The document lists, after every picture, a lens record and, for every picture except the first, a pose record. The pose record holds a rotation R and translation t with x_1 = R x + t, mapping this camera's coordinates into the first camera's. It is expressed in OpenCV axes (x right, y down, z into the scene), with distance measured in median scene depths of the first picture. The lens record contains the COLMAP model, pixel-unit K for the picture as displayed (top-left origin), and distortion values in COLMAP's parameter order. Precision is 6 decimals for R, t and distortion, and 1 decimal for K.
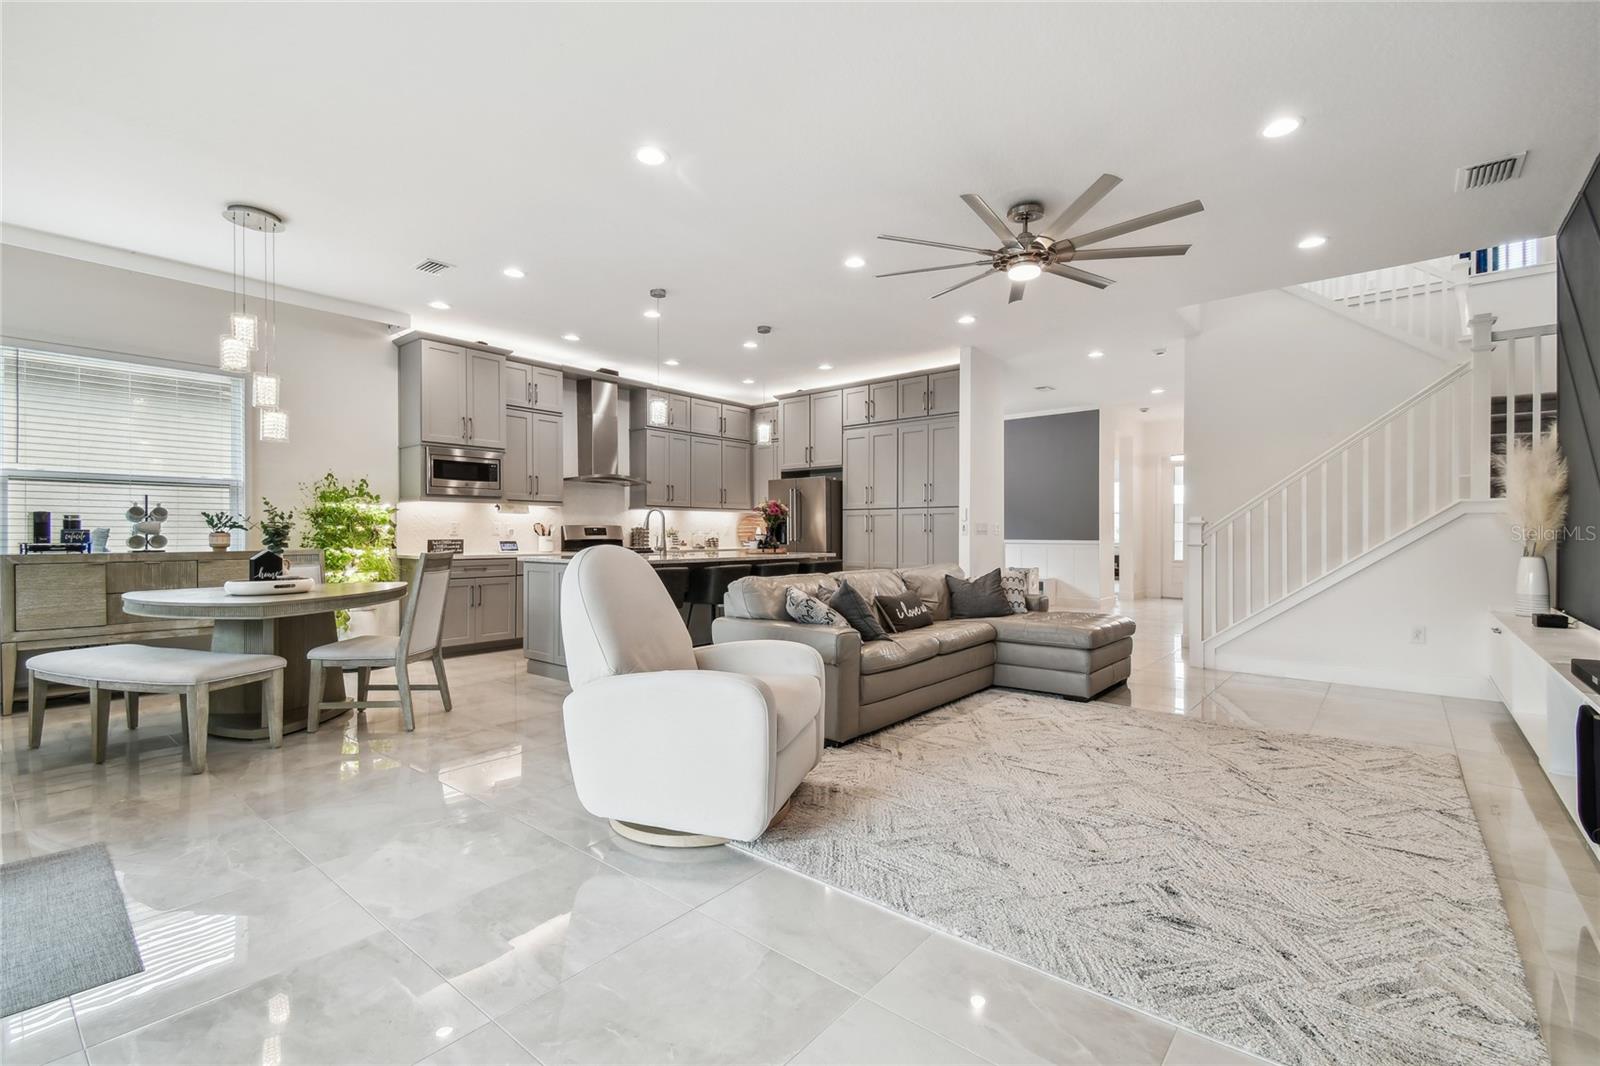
lens RADIAL K [[698.3, 0, 802.5], [0, 698.3, 535.5], [0, 0, 1]] dist [0.051695, -0.025472]
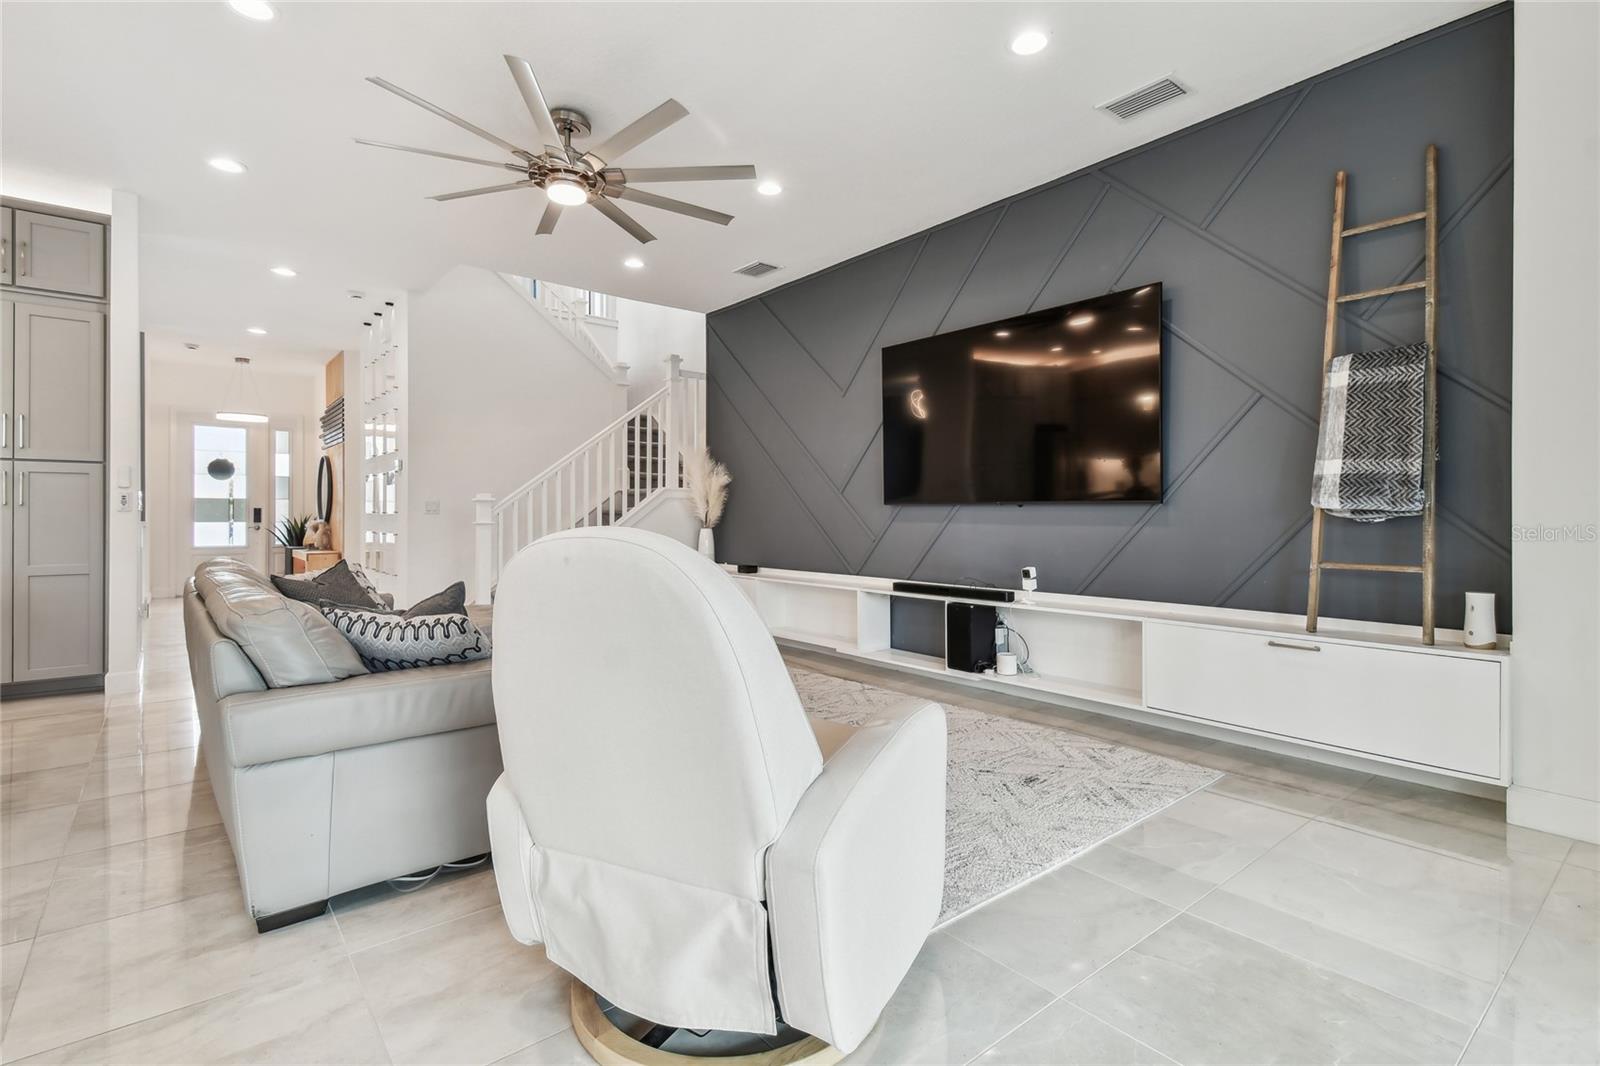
lens RADIAL K [[752.6, 0, 799.5], [0, 752.6, 513.4], [0, 0, 1]] dist [0.048605, -0.023003]
pose [[0.187887, 0.003593, 0.982184, -0.336859], [0.000207, 0.999993, -0.003698, 0.003554], [-0.982191, 0.000898, 0.187885, 0.370851]]
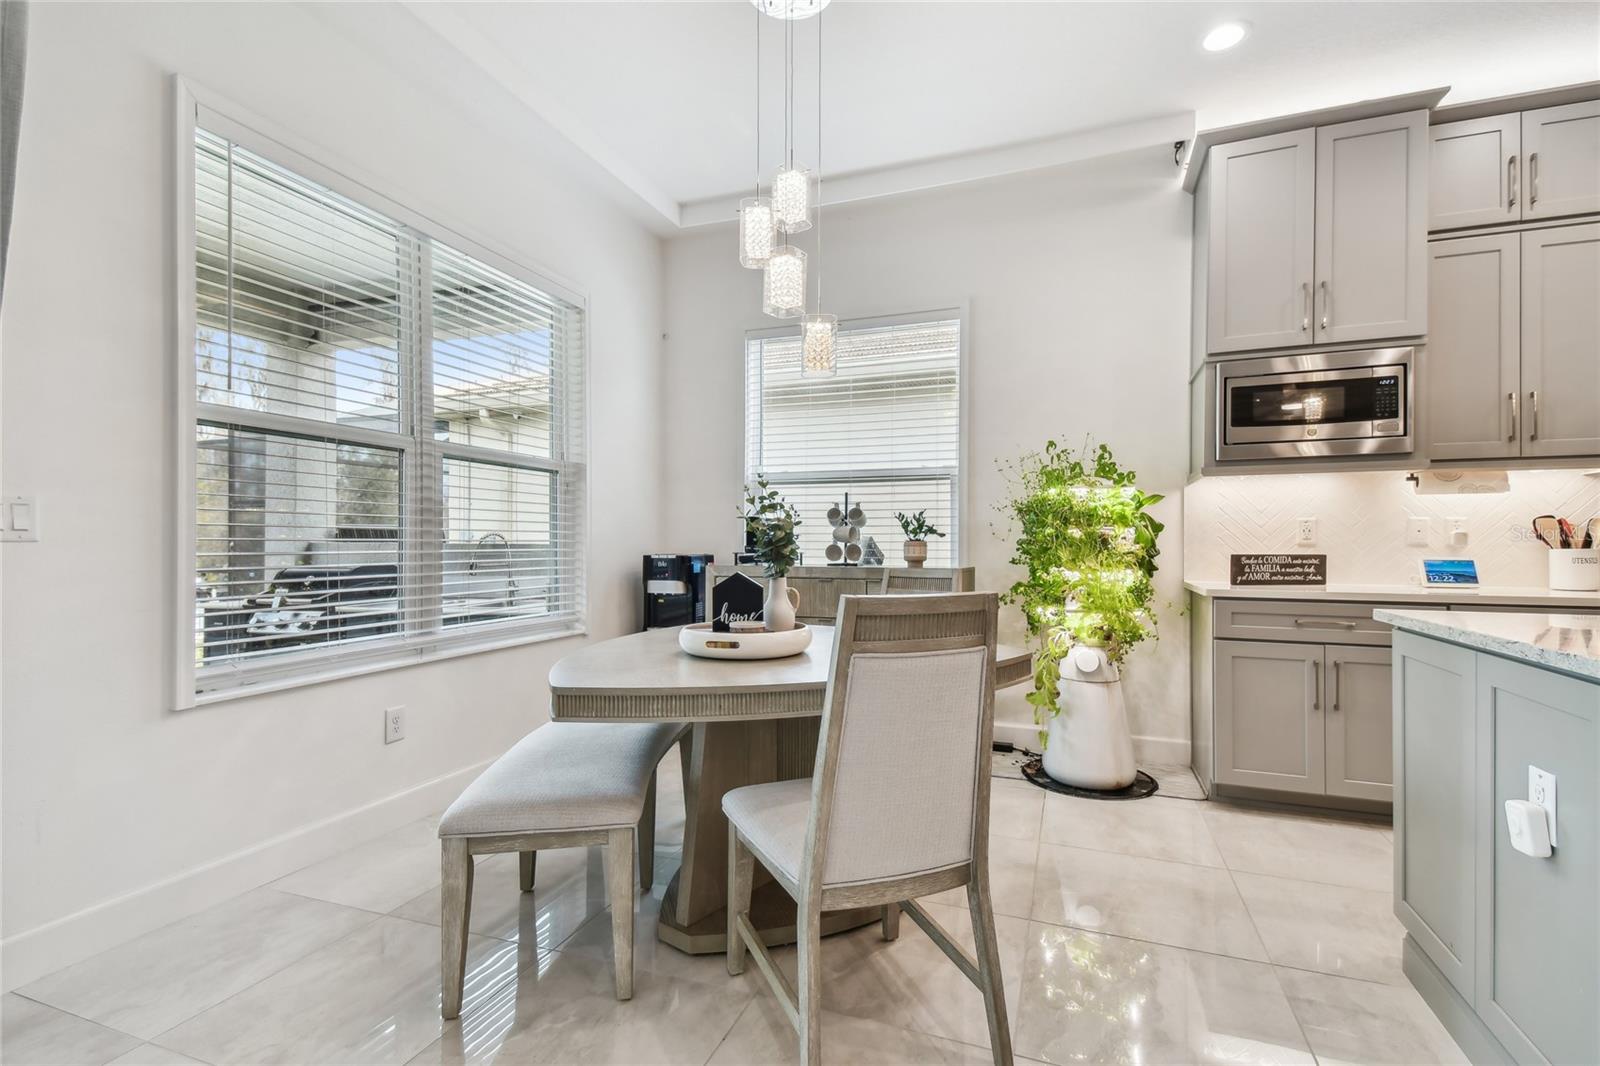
lens RADIAL K [[735.6, 0, 808.1], [0, 735.6, 540.8], [0, 0, 1]] dist [0.062046, -0.030990]
pose [[0.335479, -0.004488, -0.942037, -0.137219], [-0.003407, 0.999976, -0.005977, 0.000616], [0.942041, 0.005214, 0.335456, 0.556760]]
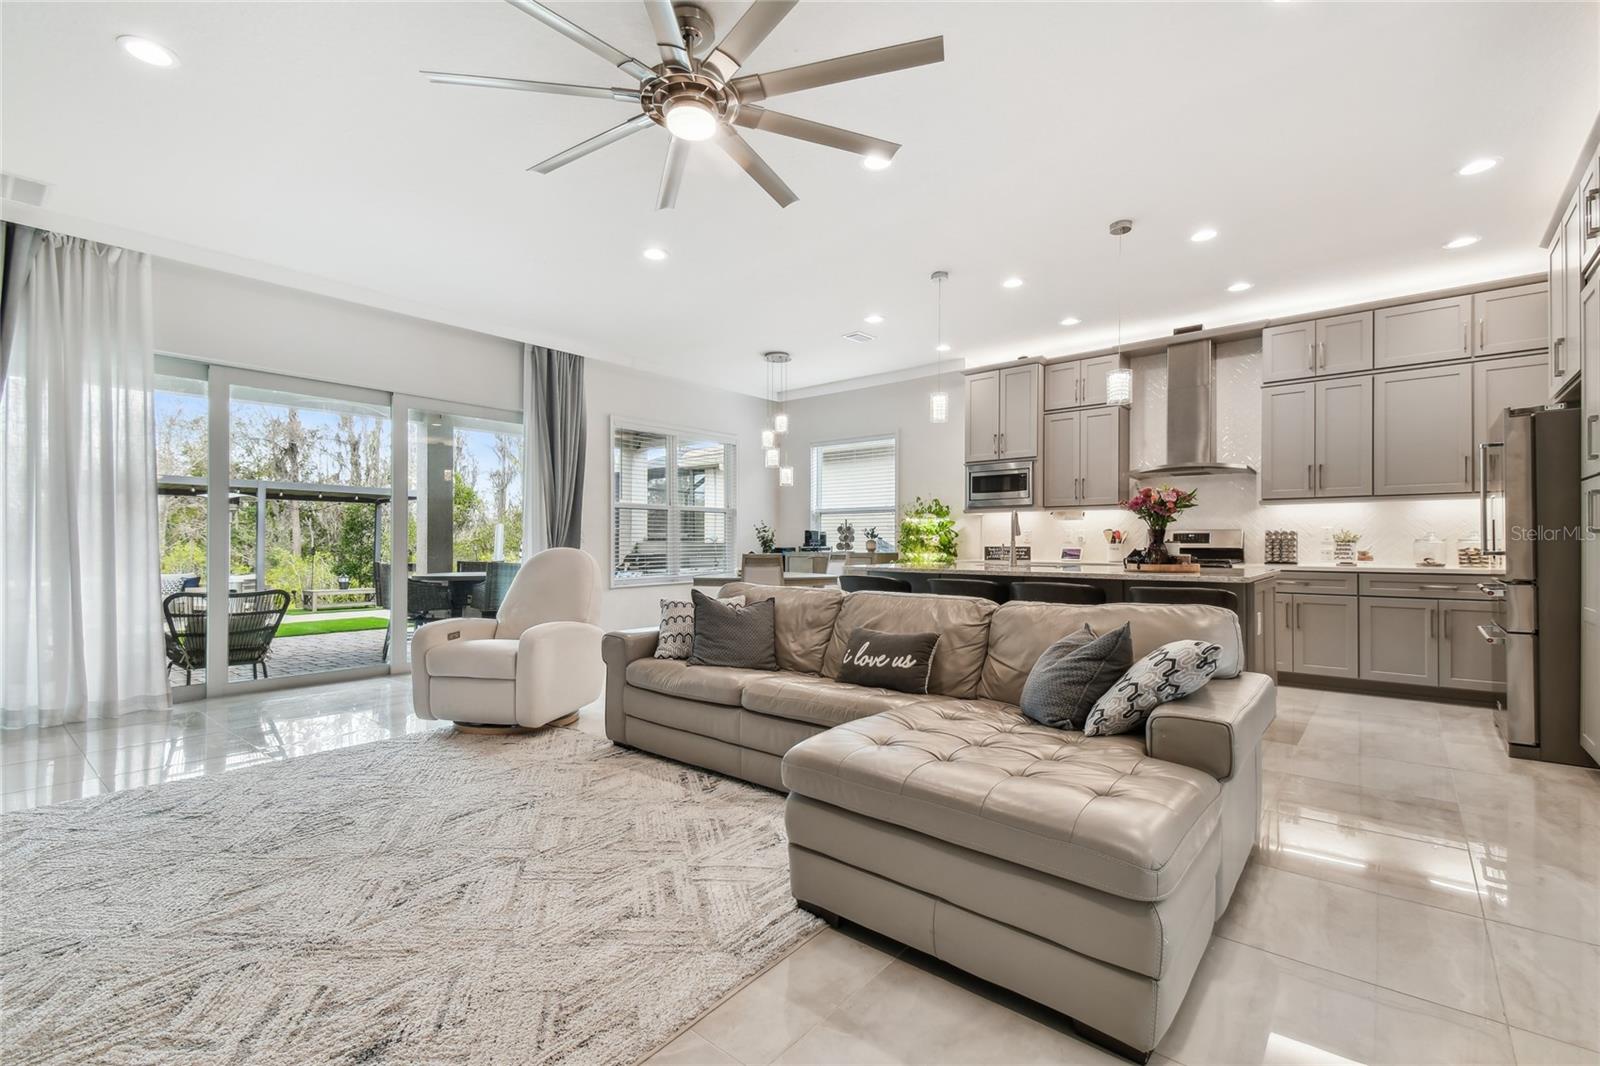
lens RADIAL K [[699.5, 0, 802.8], [0, 699.5, 543.2], [0, 0, 1]] dist [0.049660, -0.024824]
pose [[-0.001382, -0.000271, -0.999999, 0.622308], [-0.002130, 0.999998, -0.000268, 0.001176], [0.999997, 0.002130, -0.001383, 0.725457]]
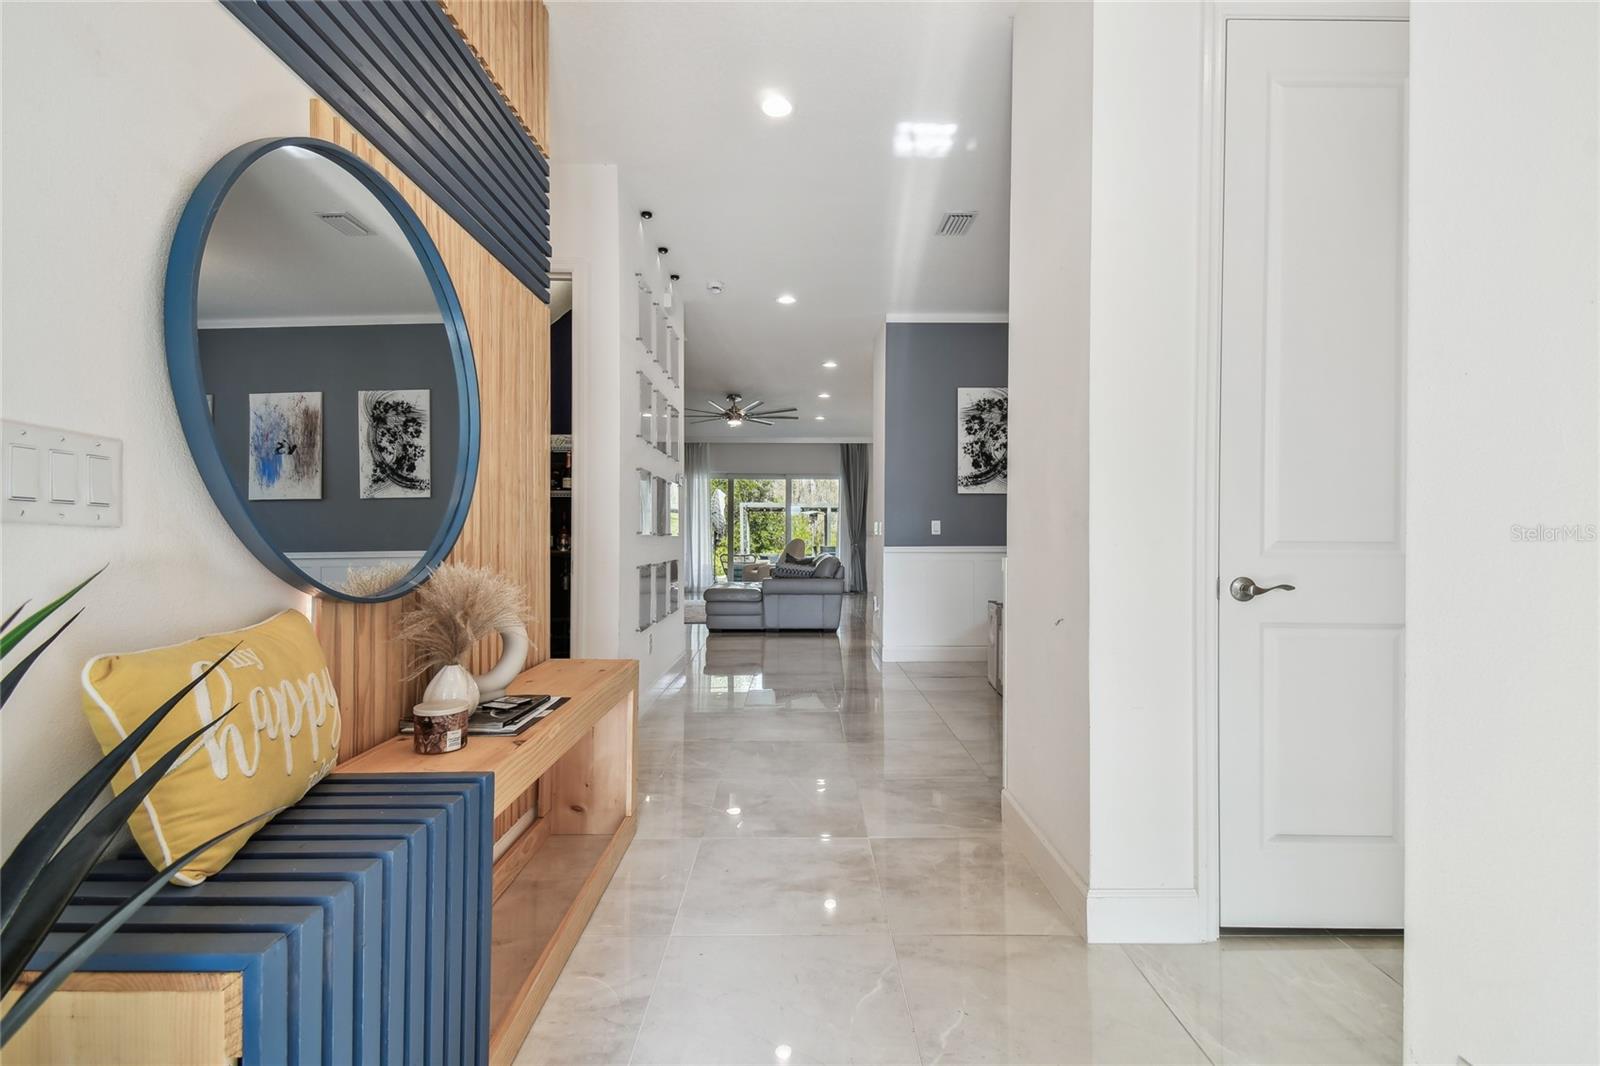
lens RADIAL K [[675.7, 0, 800.0], [0, 675.7, 533.0], [0, 0, 1]] dist [-0.000709, -0.022143]
pose [[-0.767609, -0.008257, -0.640865, 1.026061], [-0.006809, 0.999966, -0.004729, 0.000640], [0.640882, 0.000734, -0.767639, 1.862323]]
